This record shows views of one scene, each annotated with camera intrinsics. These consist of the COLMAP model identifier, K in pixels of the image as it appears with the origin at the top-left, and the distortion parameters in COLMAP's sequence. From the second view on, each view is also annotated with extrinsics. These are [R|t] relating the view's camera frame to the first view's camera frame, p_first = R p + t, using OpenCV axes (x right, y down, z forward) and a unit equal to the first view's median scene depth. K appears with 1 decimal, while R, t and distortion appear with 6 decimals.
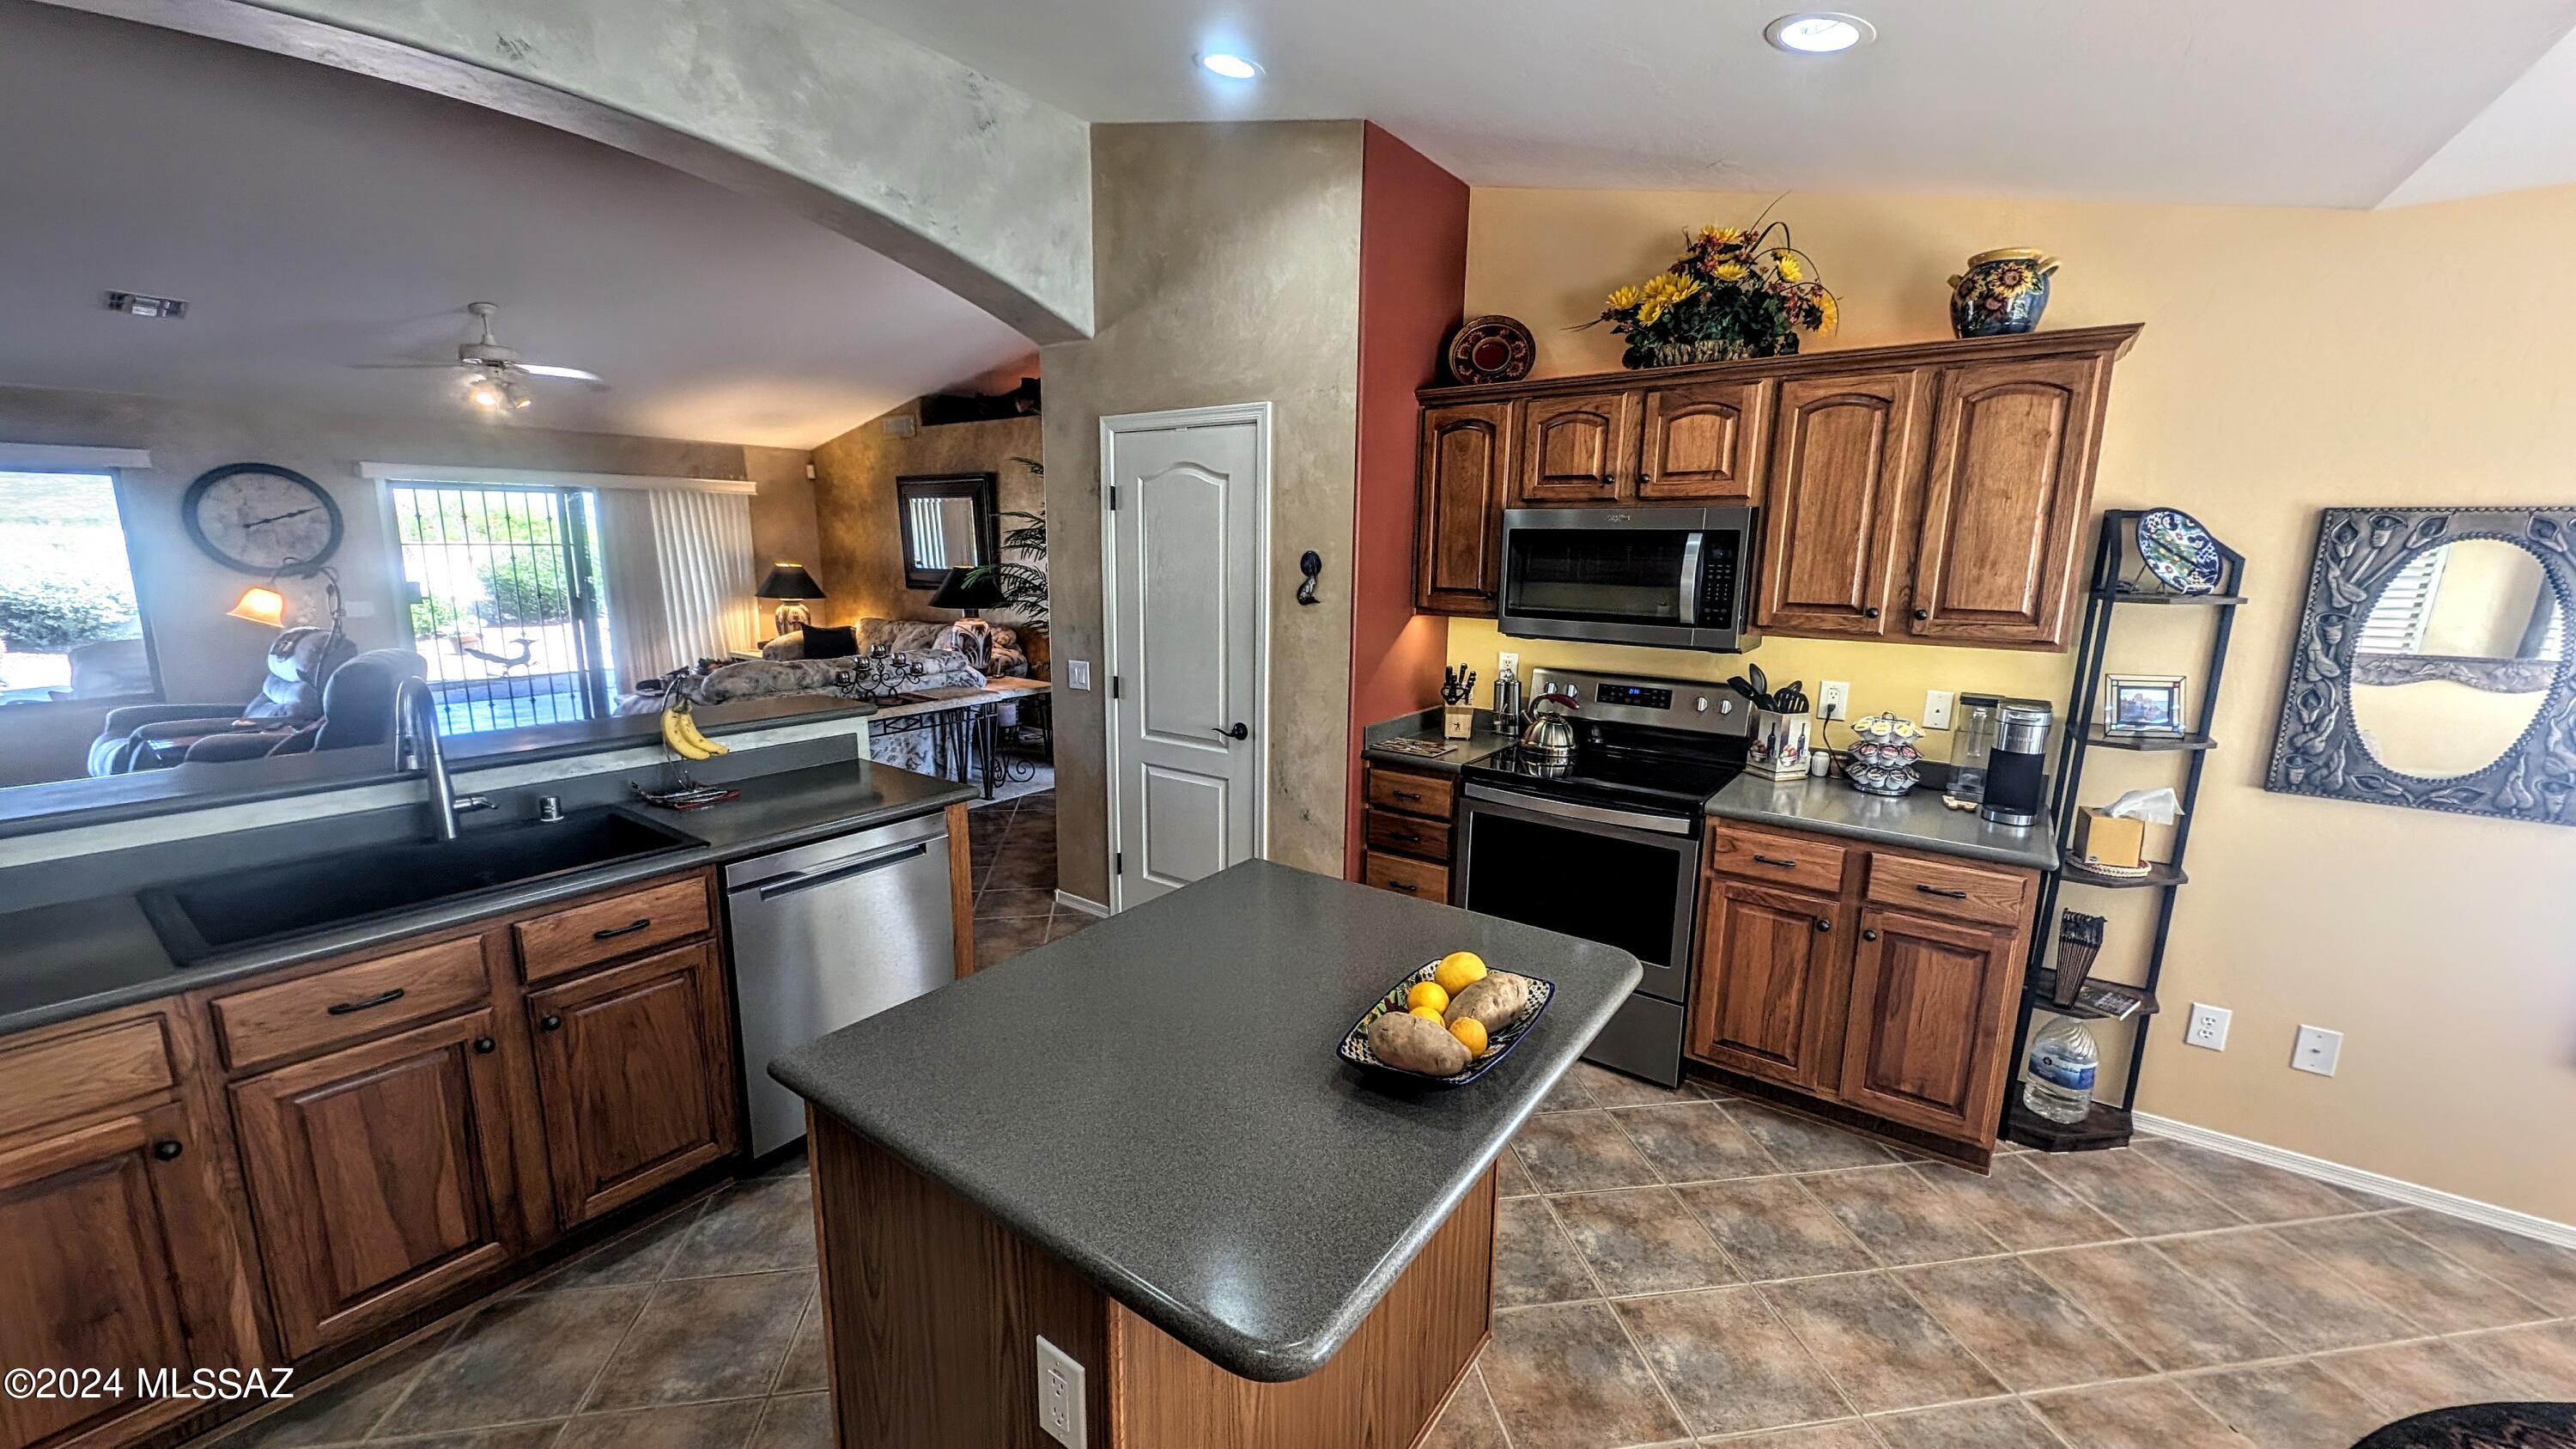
lens RADIAL K [[966.0, 0, 1288.0], [0, 966.0, 724.5], [0, 0, 1]] dist [-0.000573, -0.000281]
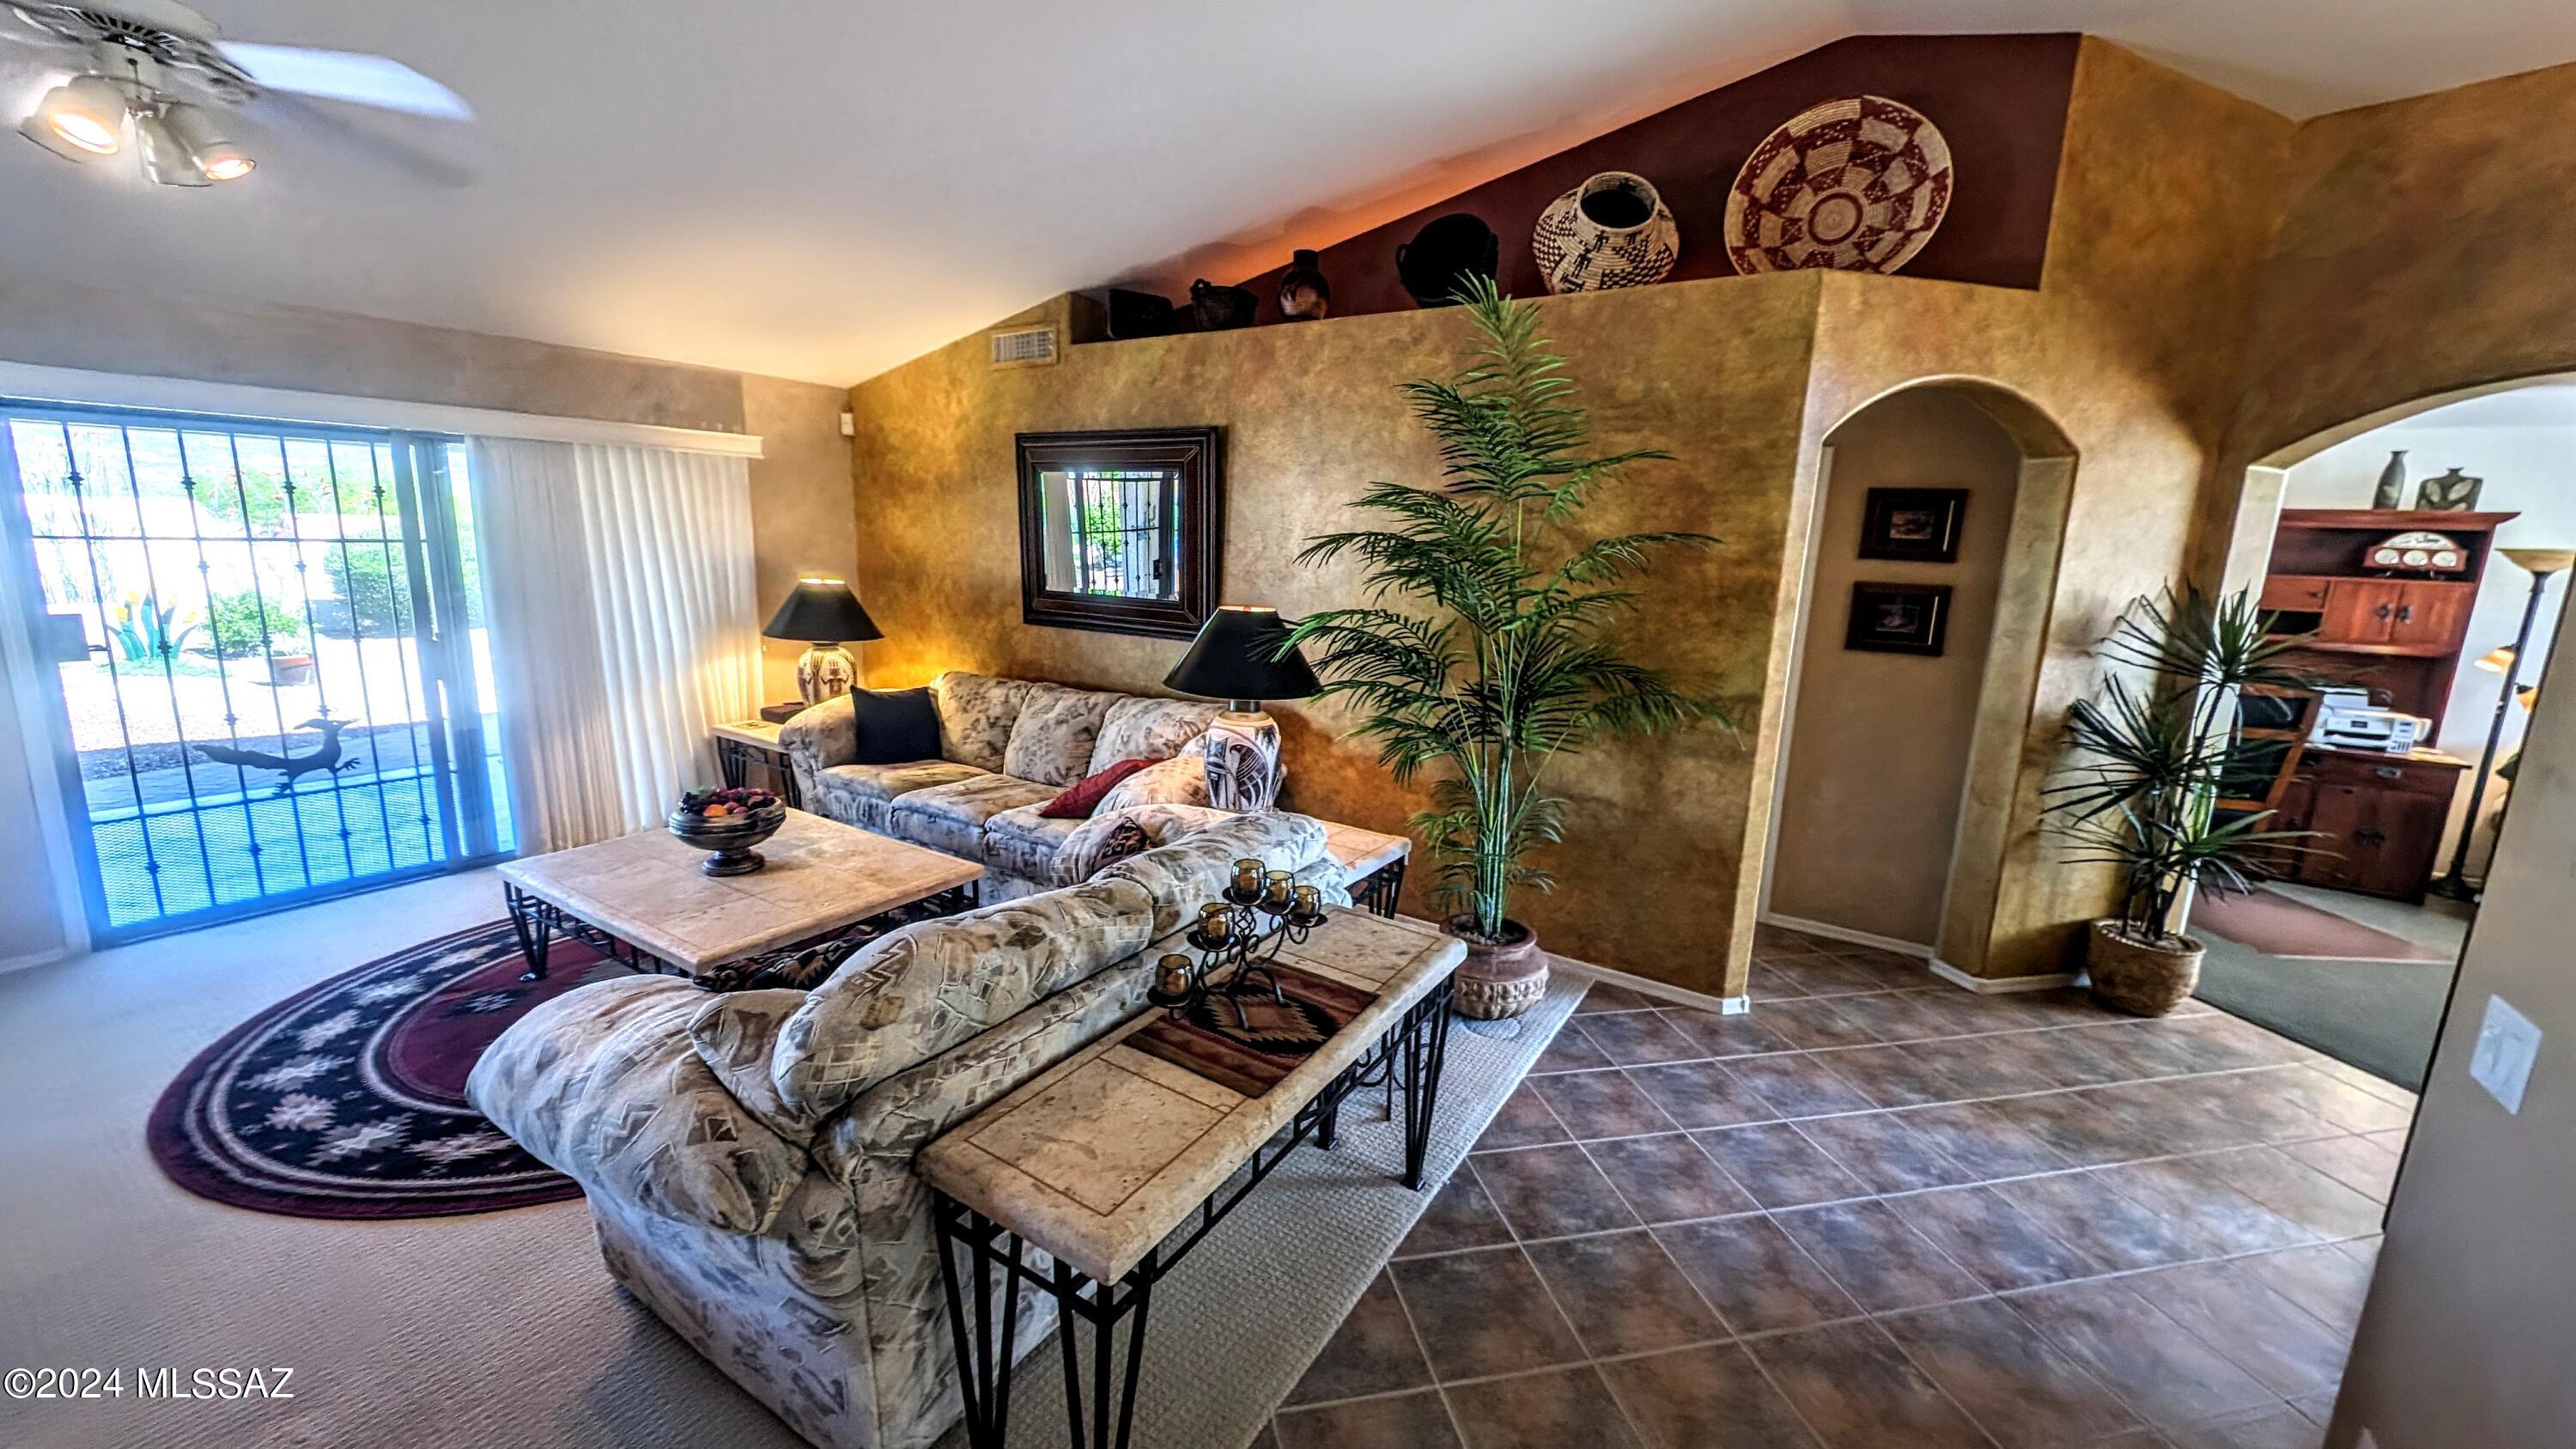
lens RADIAL K [[966.0, 0, 1288.0], [0, 966.0, 724.5], [0, 0, 1]] dist [-0.000573, -0.000281]
pose [[0.997936, 0.008045, 0.063718, -0.289870], [-0.008634, 0.999923, 0.008966, -0.091941], [-0.063641, -0.009497, 0.997928, 0.426176]]
